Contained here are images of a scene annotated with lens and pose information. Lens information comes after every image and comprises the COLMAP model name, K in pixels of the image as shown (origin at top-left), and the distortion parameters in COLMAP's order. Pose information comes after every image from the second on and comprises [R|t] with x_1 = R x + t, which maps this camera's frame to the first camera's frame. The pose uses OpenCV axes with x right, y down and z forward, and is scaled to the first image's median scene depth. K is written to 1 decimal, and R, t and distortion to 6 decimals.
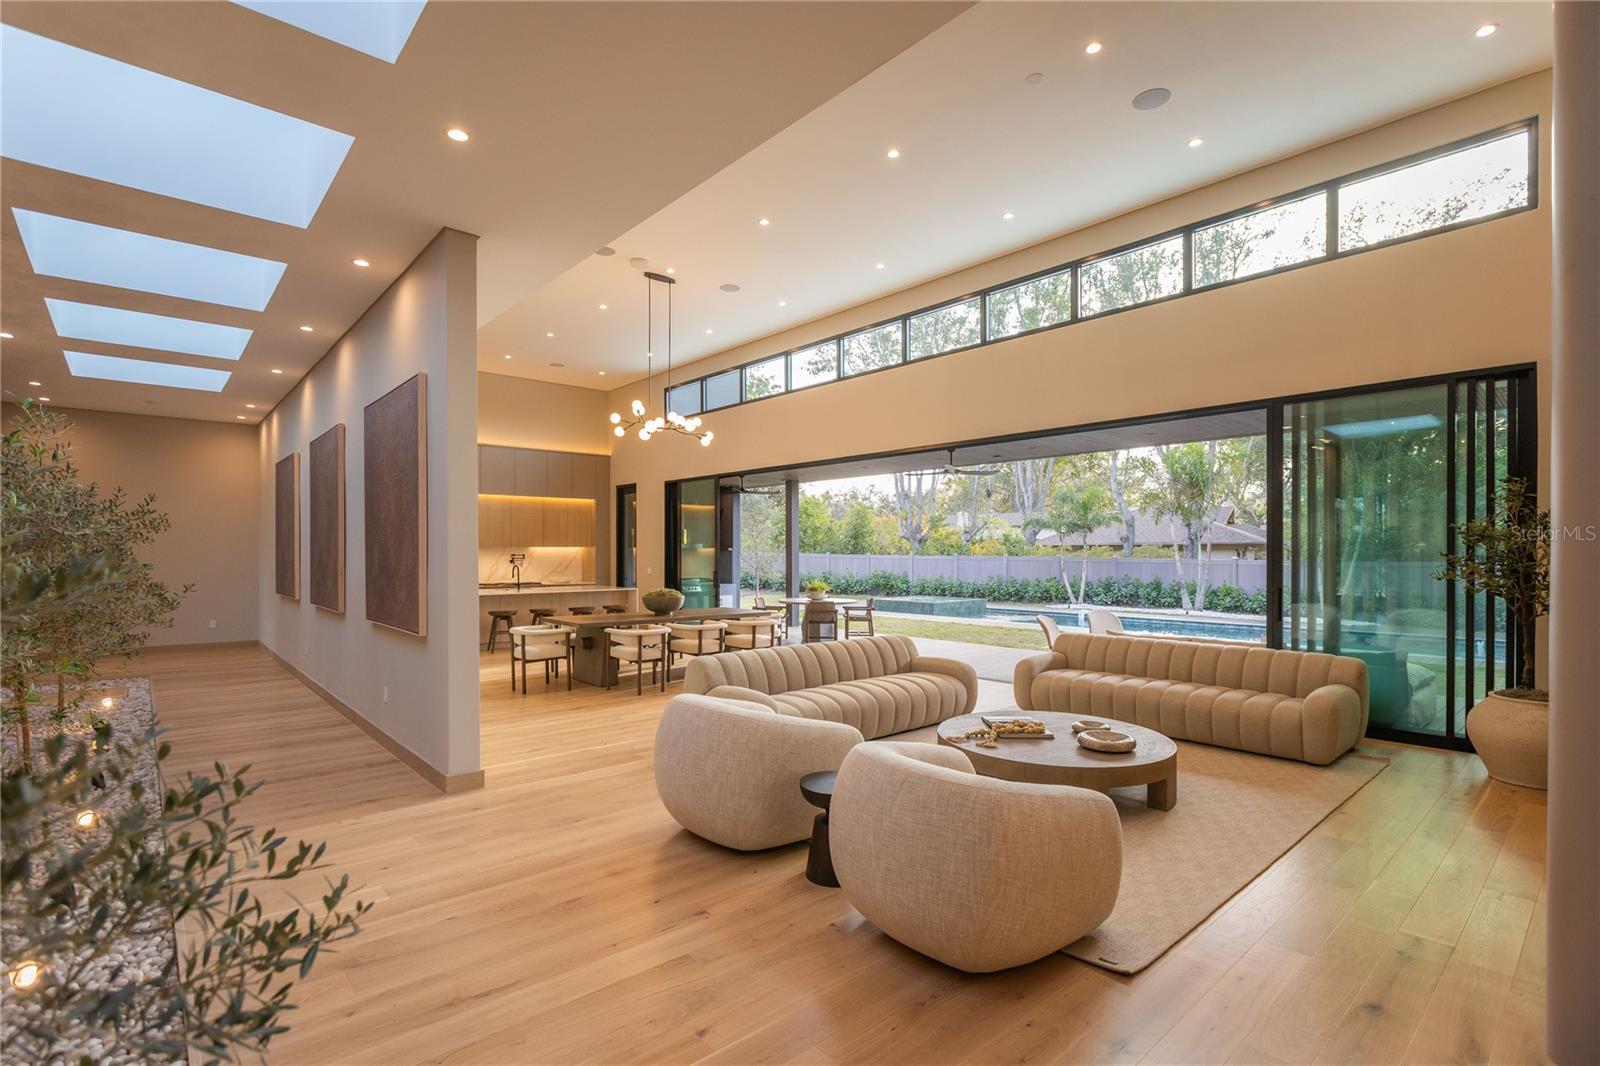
lens RADIAL K [[1429.5, 0, 753.9], [0, 1429.5, 564.3], [0, 0, 1]] dist [-0.004250, -0.000949]
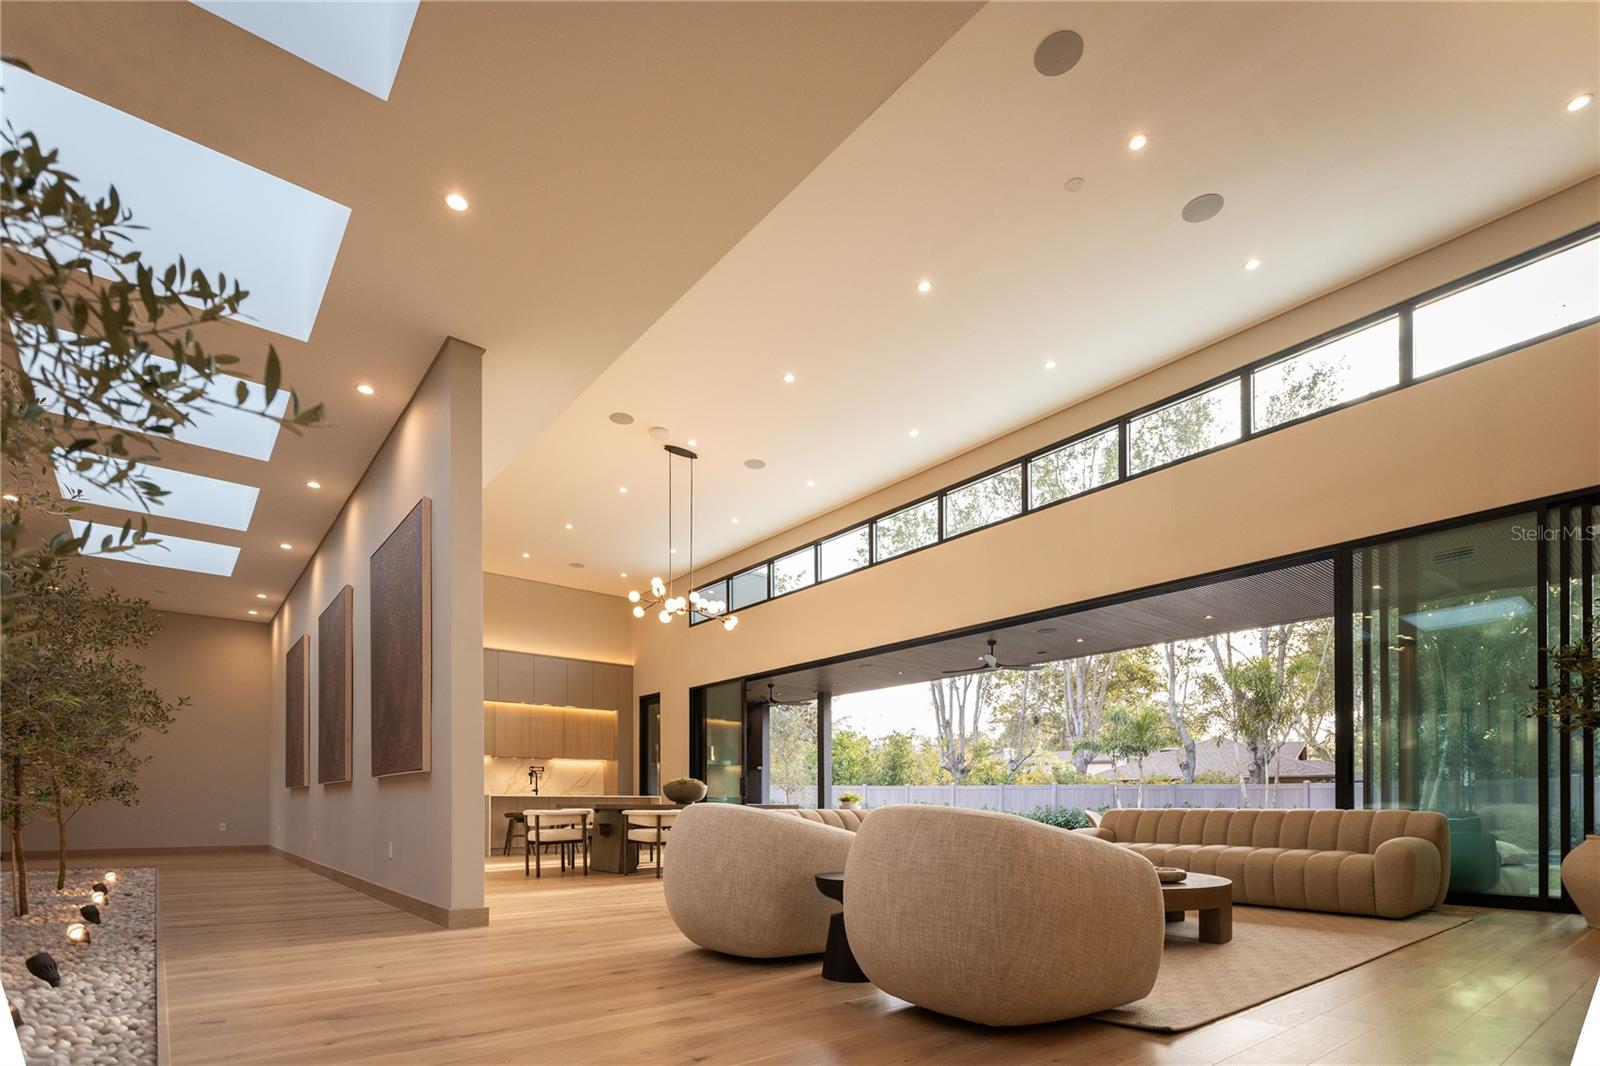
lens RADIAL K [[1524.3, 0, 652.6], [0, 1524.3, 535.5], [0, 0, 1]] dist [0.012599, 0.000966]
pose [[0.997756, -0.000307, -0.066955, -0.016830], [-0.000769, 0.999871, -0.016045, -0.129045], [0.066952, 0.016061, 0.997627, -0.016622]]
